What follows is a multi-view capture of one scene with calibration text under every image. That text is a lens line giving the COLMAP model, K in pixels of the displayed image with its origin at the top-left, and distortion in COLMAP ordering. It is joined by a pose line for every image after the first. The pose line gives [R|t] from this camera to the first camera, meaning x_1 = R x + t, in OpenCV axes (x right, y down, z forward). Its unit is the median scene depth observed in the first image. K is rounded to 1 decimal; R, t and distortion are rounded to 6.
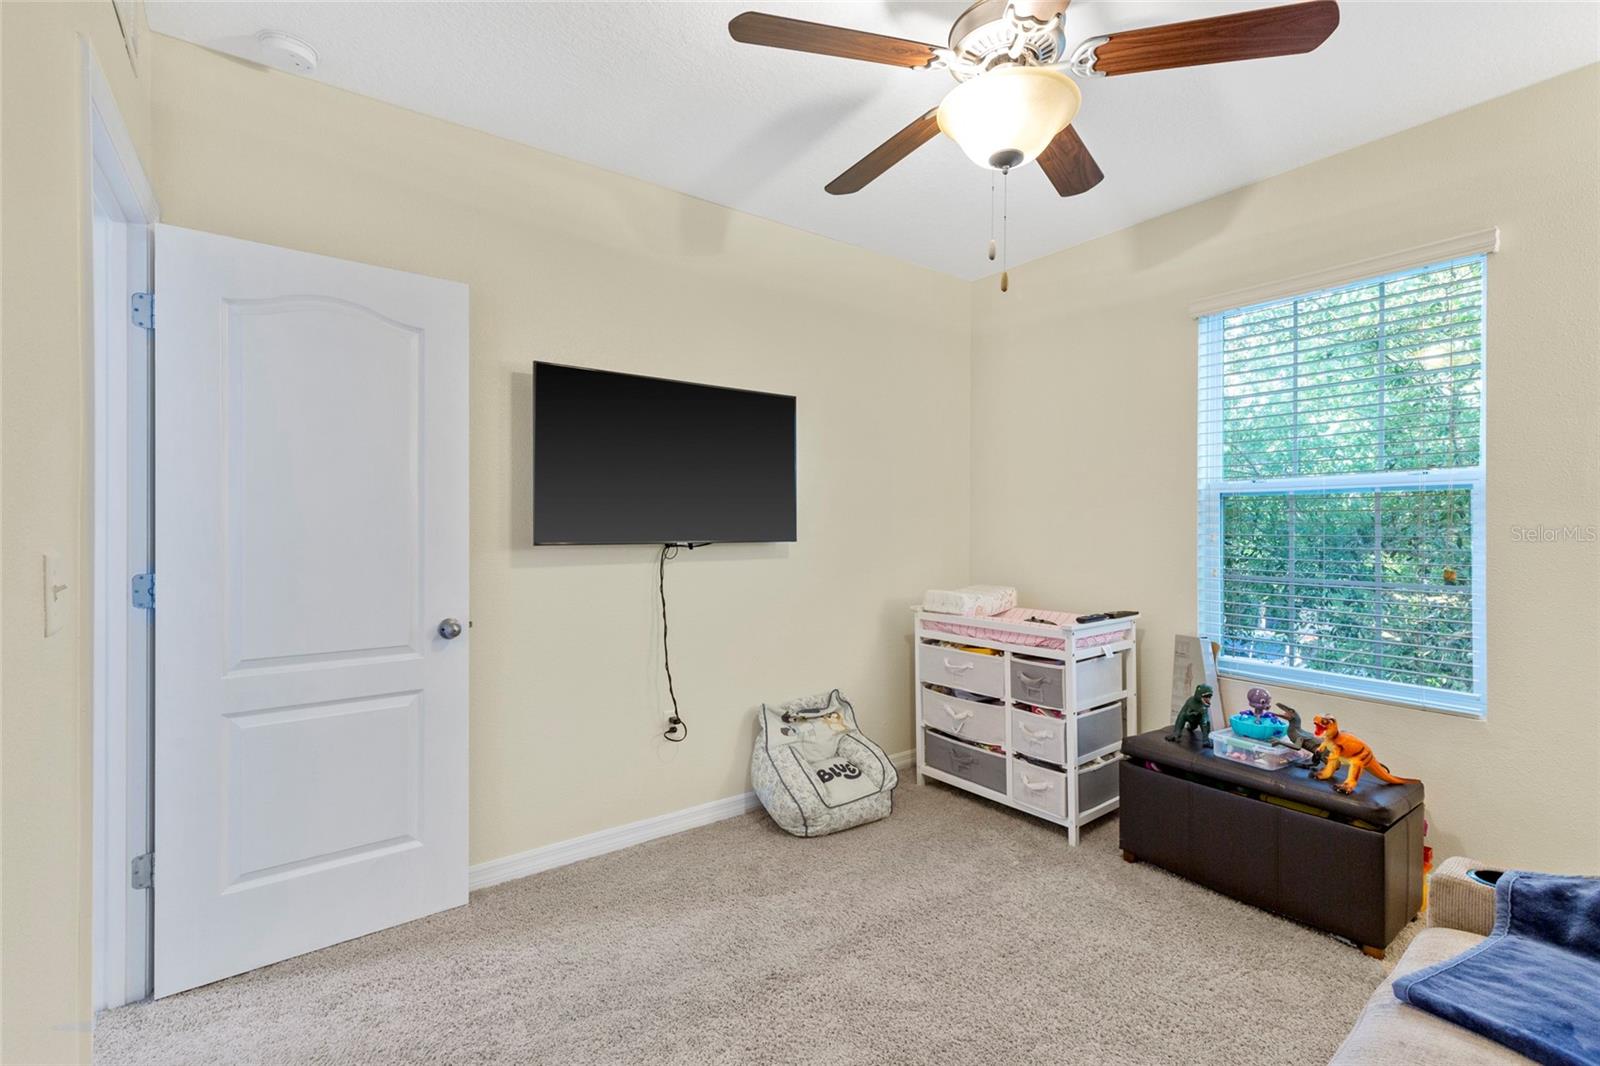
lens RADIAL K [[719.7, 0, 815.4], [0, 719.7, 519.8], [0, 0, 1]] dist [0.001486, -0.000115]
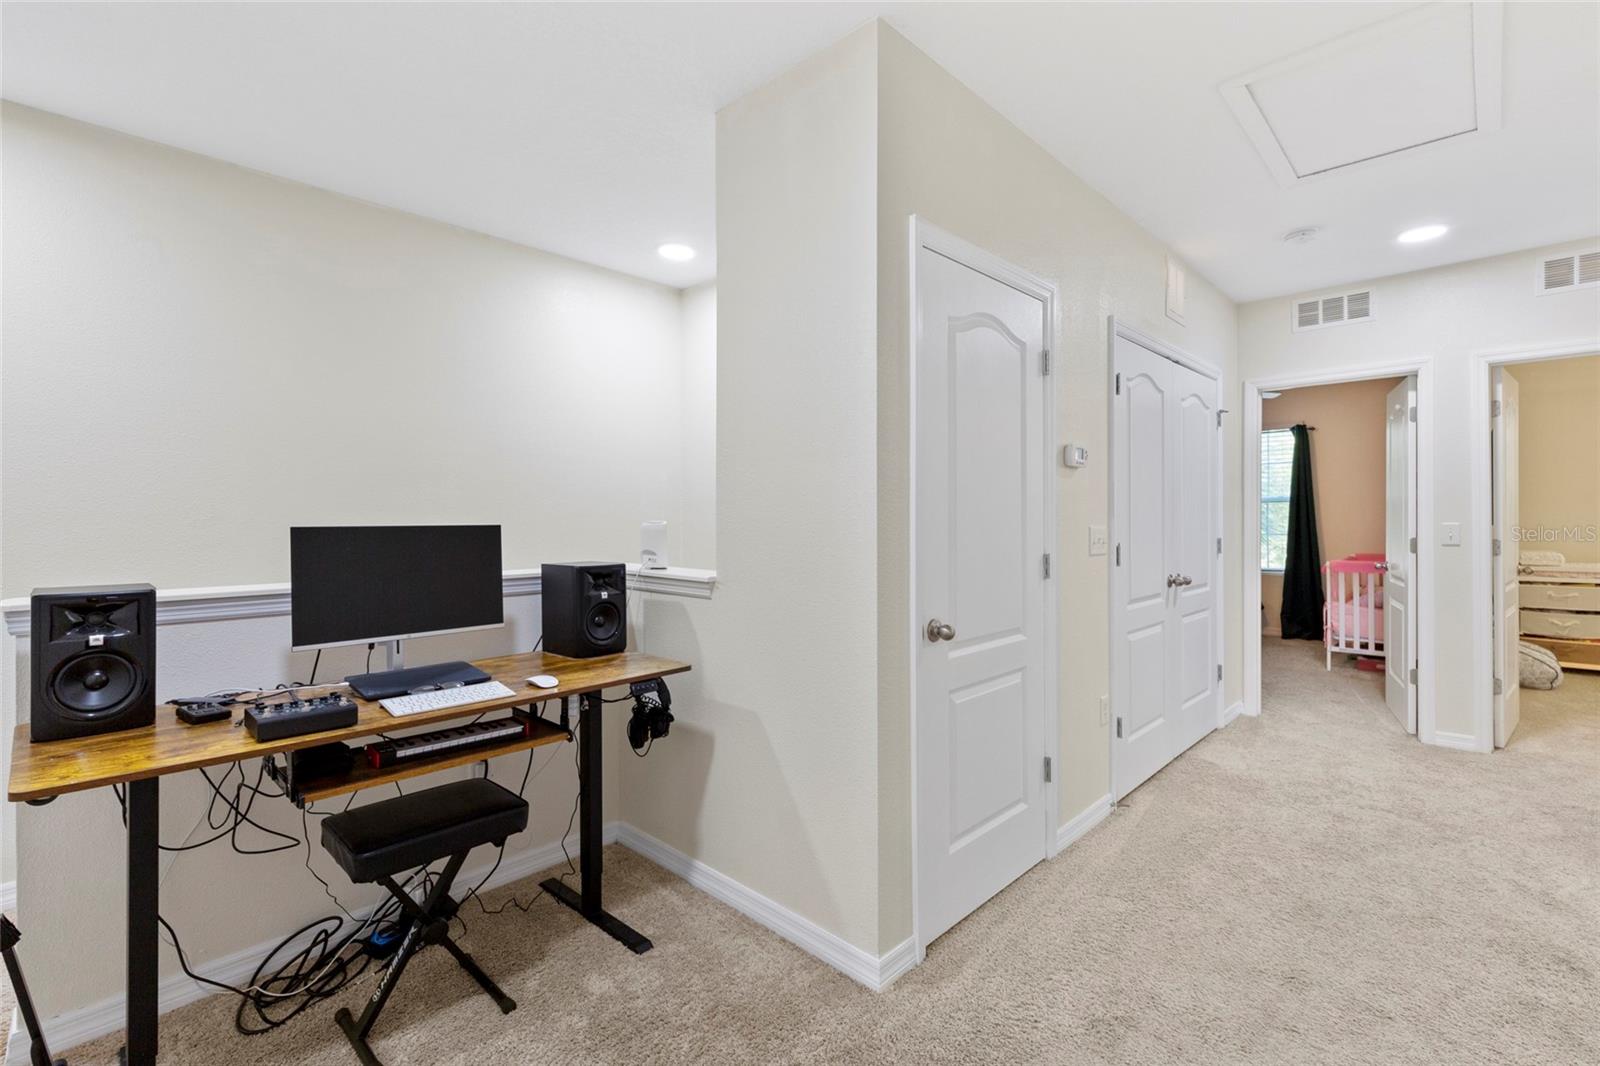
lens RADIAL K [[719.7, 0, 815.4], [0, 719.7, 519.8], [0, 0, 1]] dist [0.001486, -0.000115]
pose [[0.984151, 0.000472, 0.177334, -1.974158], [-0.001300, 0.999989, 0.004552, 0.021160], [-0.177330, -0.004710, 0.984140, -0.388011]]
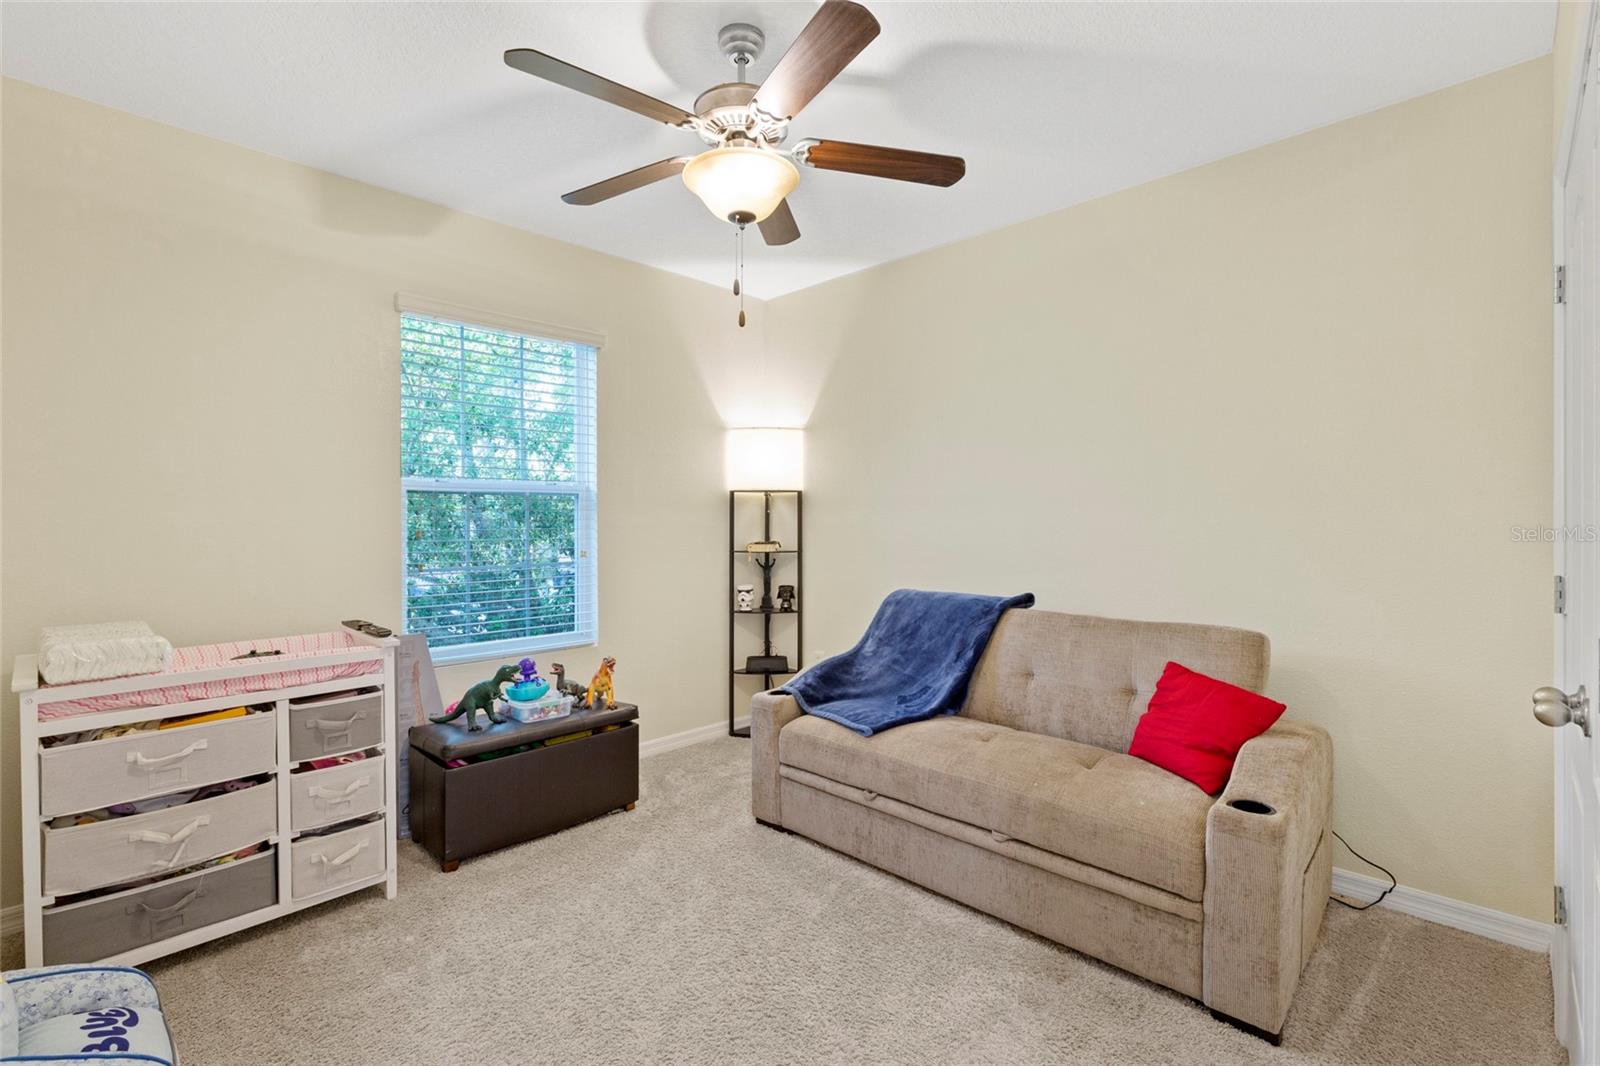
lens RADIAL K [[719.7, 0, 815.4], [0, 719.7, 519.8], [0, 0, 1]] dist [0.001486, -0.000115]
pose [[-0.171309, -0.002298, 0.985215, -0.528748], [-0.004261, 0.999990, 0.001591, 0.001249], [-0.985208, -0.003926, -0.171317, 0.608936]]
